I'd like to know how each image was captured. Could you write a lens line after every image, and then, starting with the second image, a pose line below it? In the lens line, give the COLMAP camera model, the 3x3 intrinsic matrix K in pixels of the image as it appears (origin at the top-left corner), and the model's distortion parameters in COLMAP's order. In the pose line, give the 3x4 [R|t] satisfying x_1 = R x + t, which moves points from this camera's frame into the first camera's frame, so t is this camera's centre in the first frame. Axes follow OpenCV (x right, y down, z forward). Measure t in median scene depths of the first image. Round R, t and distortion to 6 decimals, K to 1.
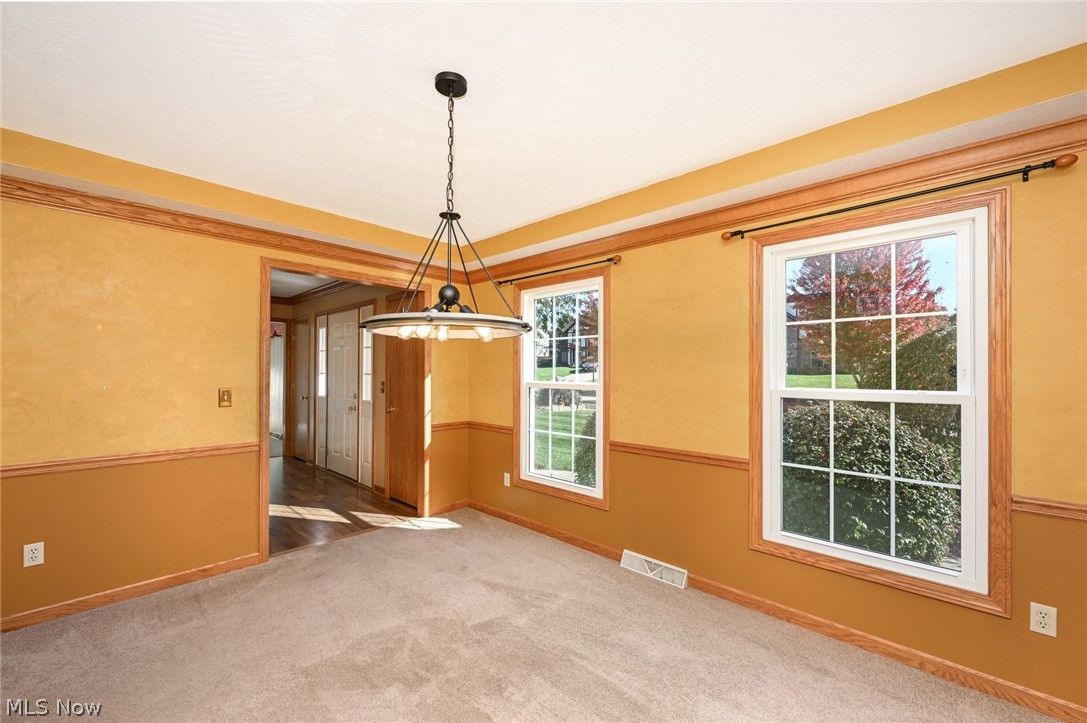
lens RADIAL K [[432.8, 0, 543.5], [0, 432.8, 361.5], [0, 0, 1]] dist [-0.000995, -0.000060]
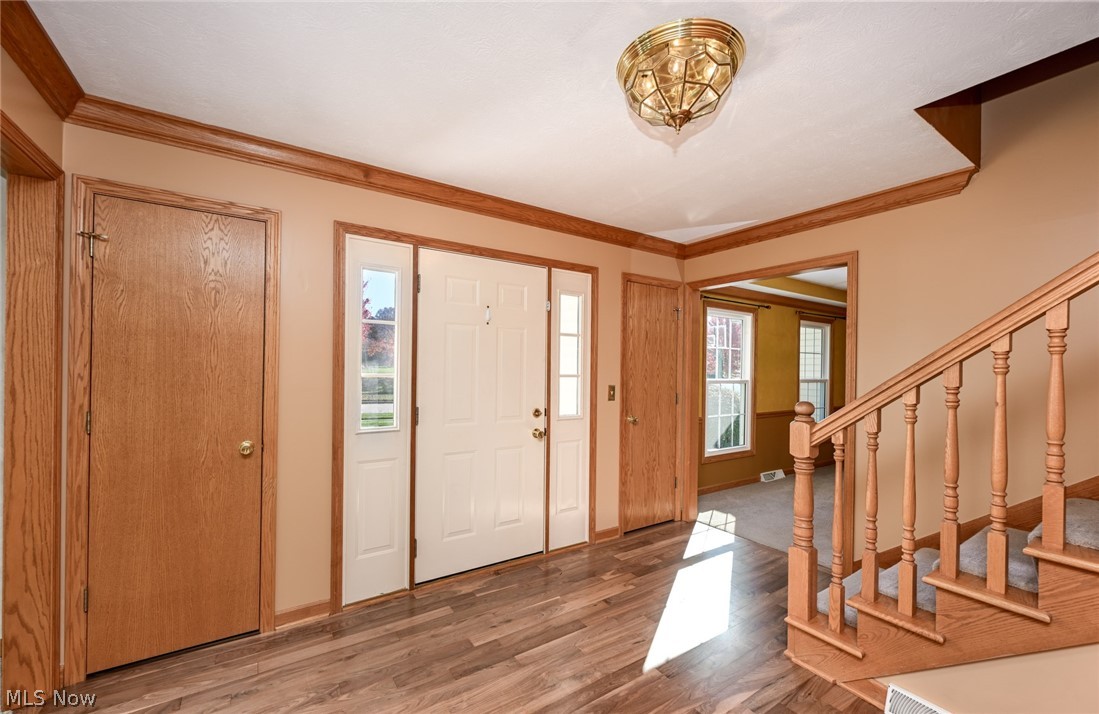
lens RADIAL K [[433.6, 0, 546.3], [0, 433.6, 372.3], [0, 0, 1]] dist [-0.000893, -0.000119]
pose [[0.227298, 0.000367, 0.973825, -1.446247], [-0.020744, 0.999775, 0.004465, 0.030391], [-0.973604, -0.021216, 0.227254, 1.223510]]
